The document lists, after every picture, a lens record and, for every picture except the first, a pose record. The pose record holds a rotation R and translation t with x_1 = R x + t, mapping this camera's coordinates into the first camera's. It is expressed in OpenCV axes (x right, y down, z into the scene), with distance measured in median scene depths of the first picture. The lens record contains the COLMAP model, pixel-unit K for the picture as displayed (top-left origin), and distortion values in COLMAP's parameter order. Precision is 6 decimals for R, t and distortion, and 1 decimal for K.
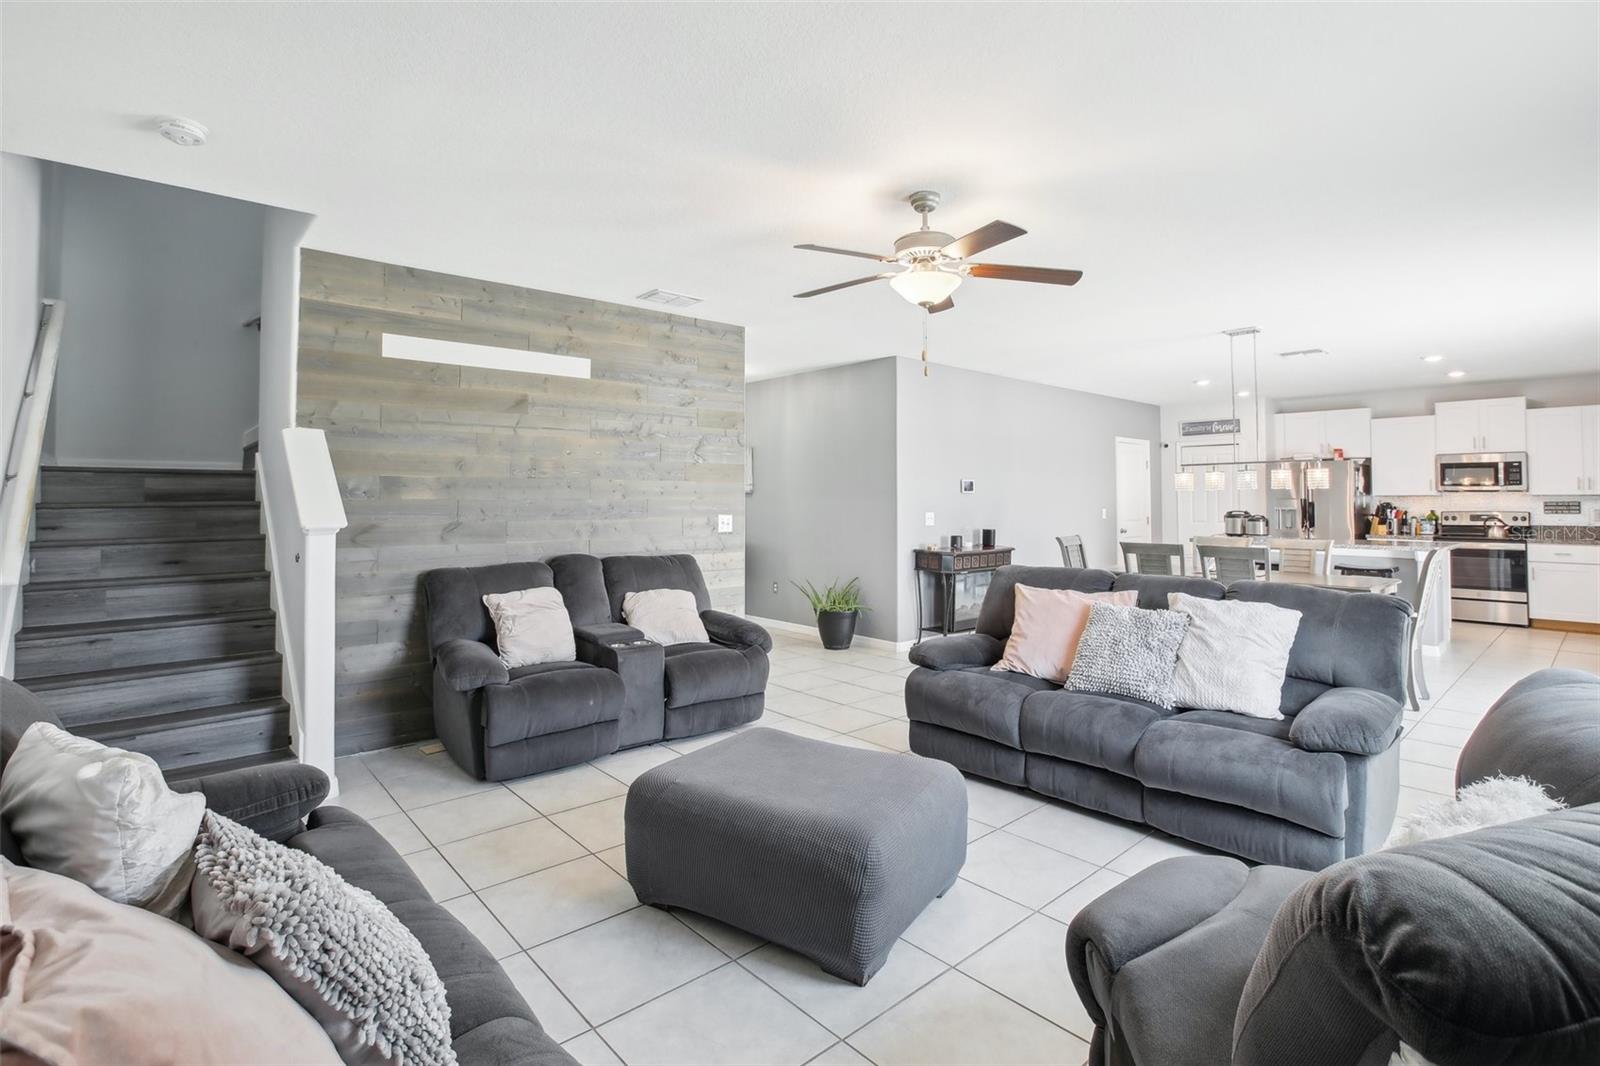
lens RADIAL K [[753.4, 0, 796.6], [0, 753.4, 477.3], [0, 0, 1]] dist [-0.050719, 0.016085]
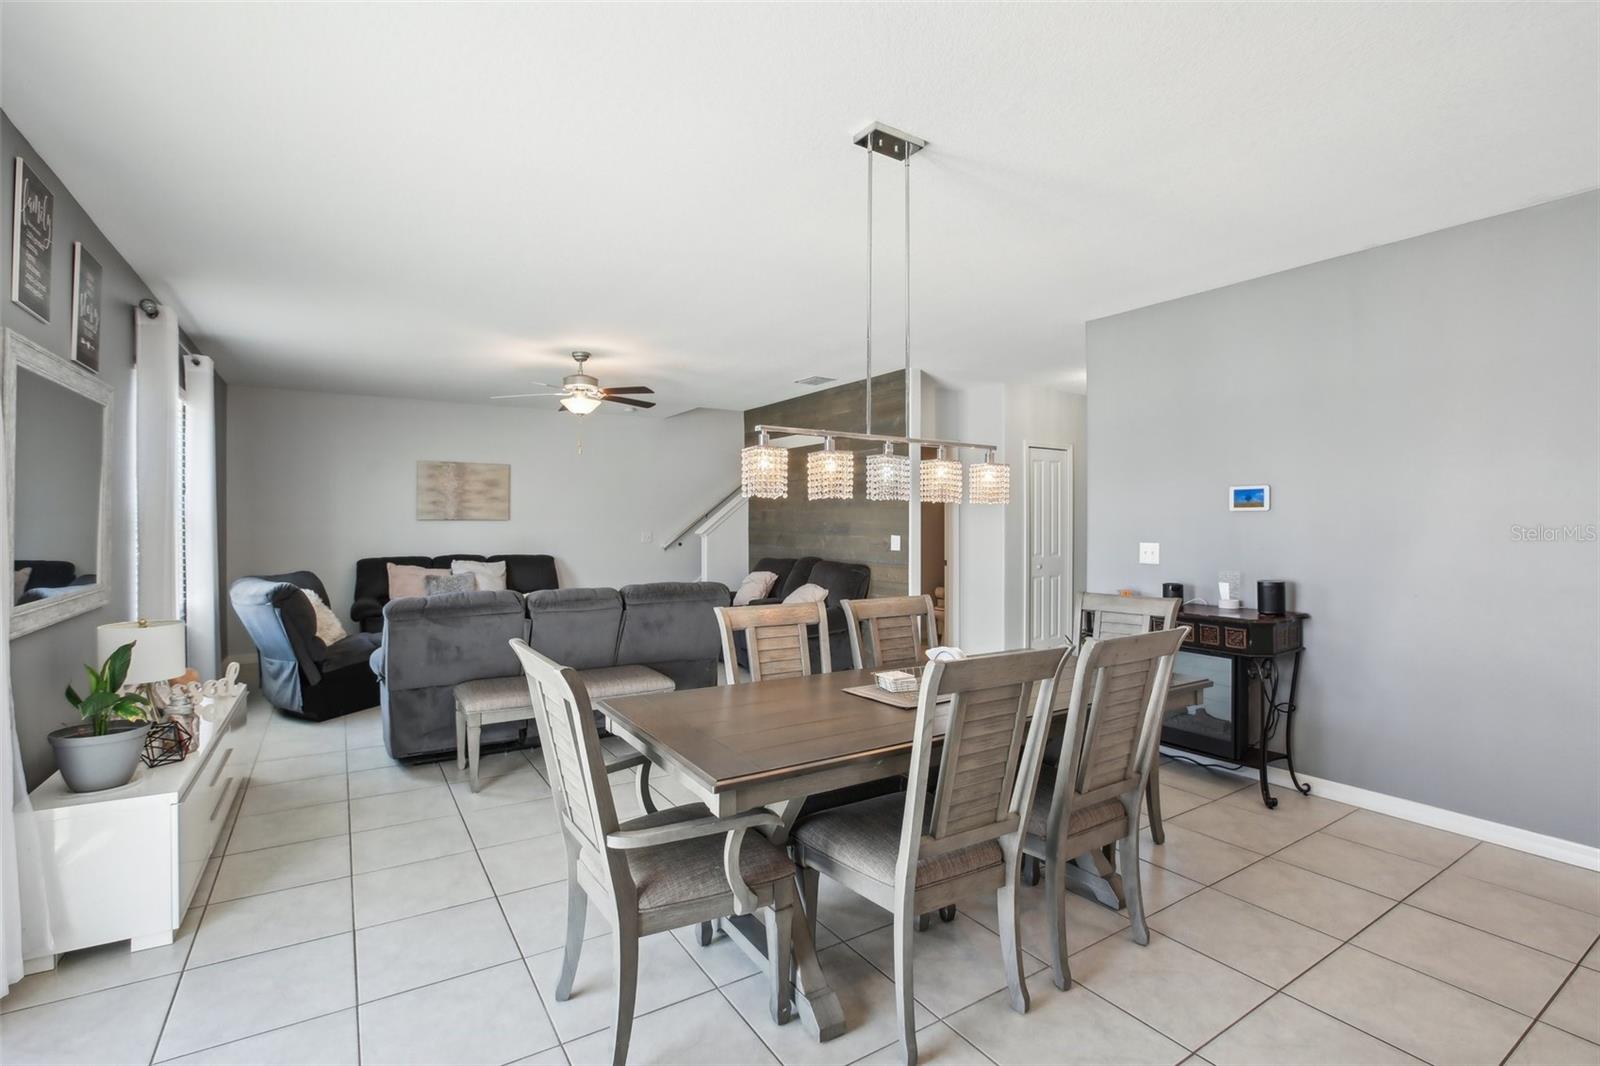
lens RADIAL K [[753.4, 0, 806.4], [0, 753.4, 531.9], [0, 0, 1]] dist [-0.050719, 0.016085]
pose [[-0.154163, 0.010067, -0.987994, 0.750585], [0.026052, 0.999642, 0.006121, 0.023331], [0.987702, -0.024795, -0.154370, 0.726147]]
